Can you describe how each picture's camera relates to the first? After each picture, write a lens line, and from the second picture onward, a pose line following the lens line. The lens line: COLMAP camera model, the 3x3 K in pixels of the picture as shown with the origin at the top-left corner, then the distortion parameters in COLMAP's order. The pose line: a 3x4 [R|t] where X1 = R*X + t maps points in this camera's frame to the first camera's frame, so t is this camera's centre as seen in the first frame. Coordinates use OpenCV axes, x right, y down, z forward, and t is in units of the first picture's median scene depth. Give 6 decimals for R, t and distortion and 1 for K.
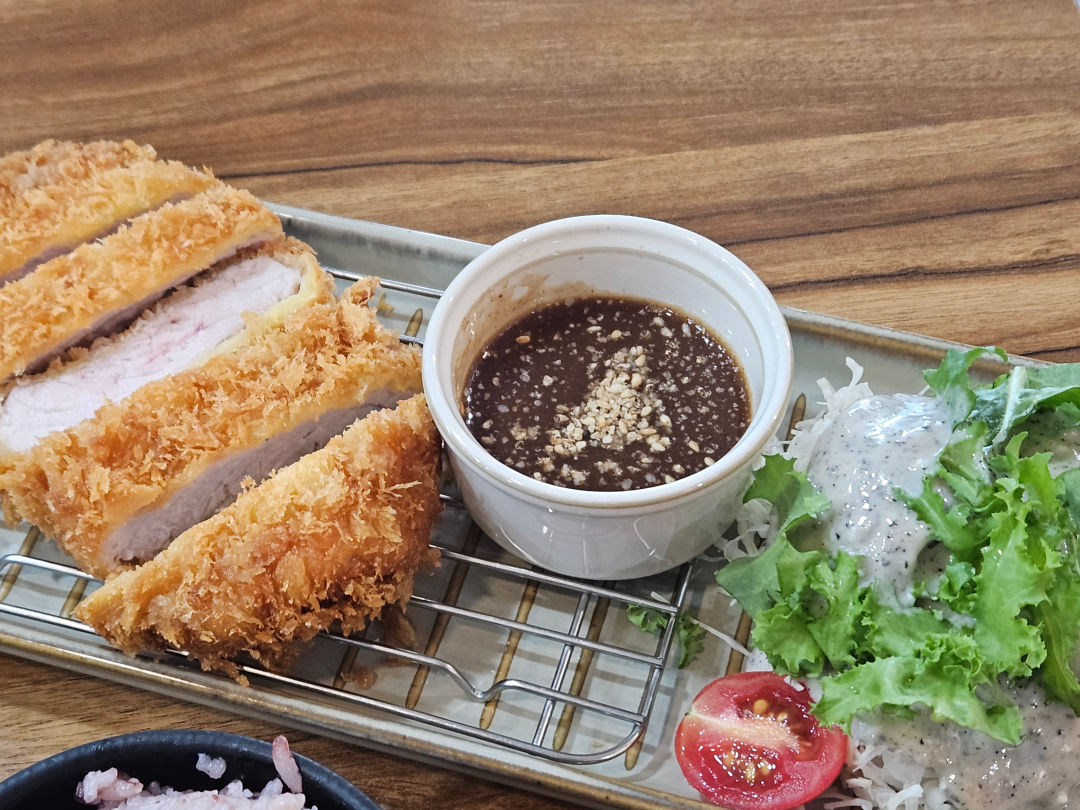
lens RADIAL K [[726.2, 0, 550.9], [0, 726.2, 369.9], [0, 0, 1]] dist [0.006218, -0.004829]
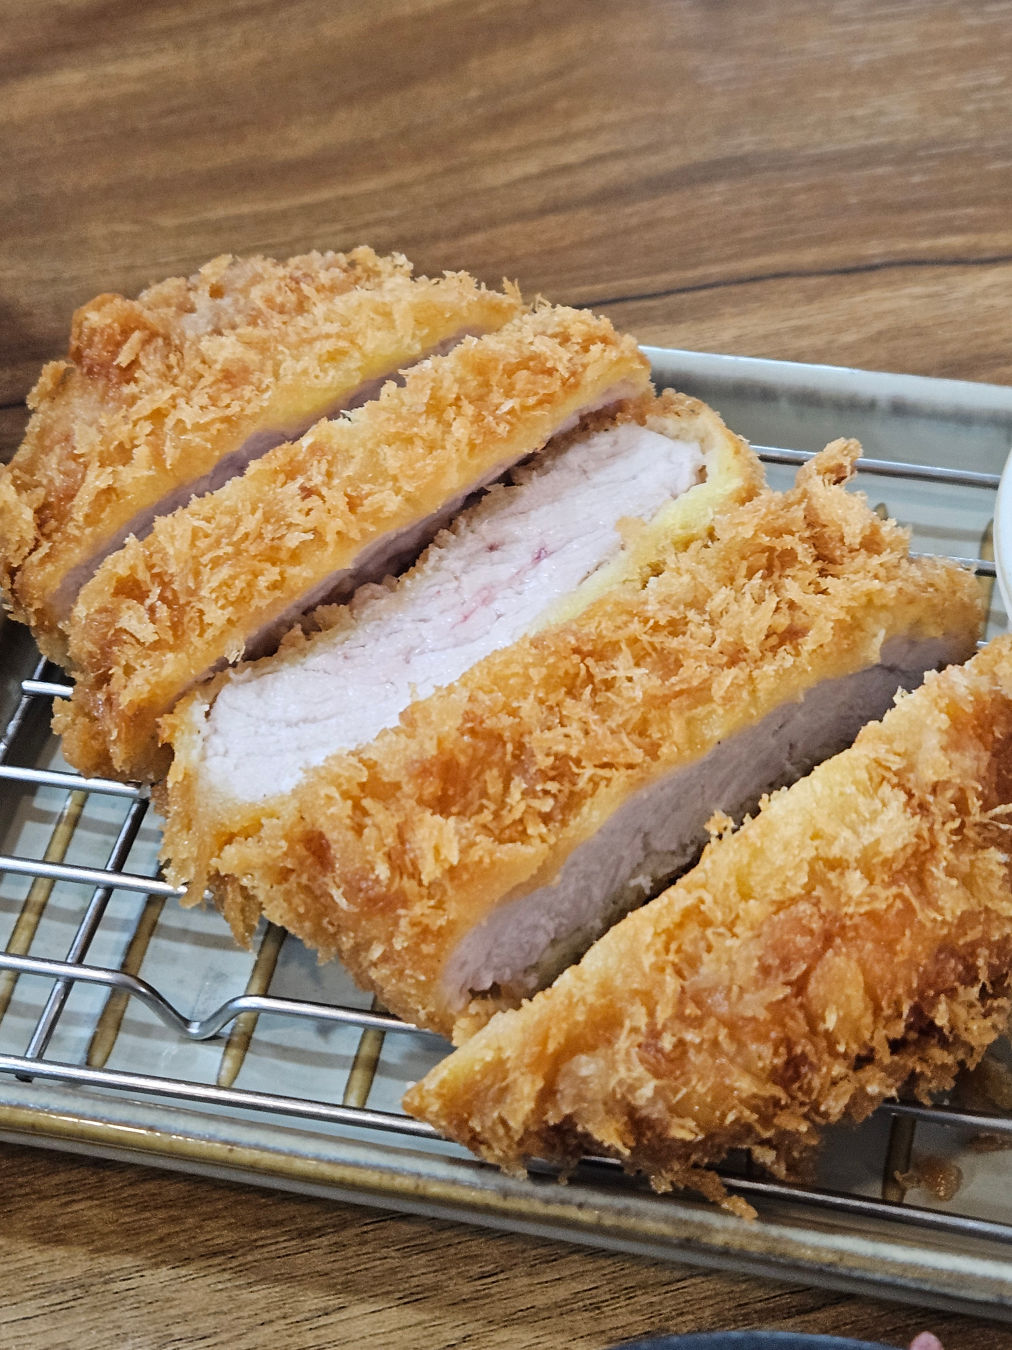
lens RADIAL K [[907.8, 0, 573.7], [0, 907.8, 658.0], [0, 0, 1]] dist [0.006218, -0.004829]
pose [[0.997068, -0.075390, 0.013069, -0.488260], [0.075754, 0.996676, -0.029974, 0.044449], [-0.010766, 0.030877, 0.999465, 0.319957]]
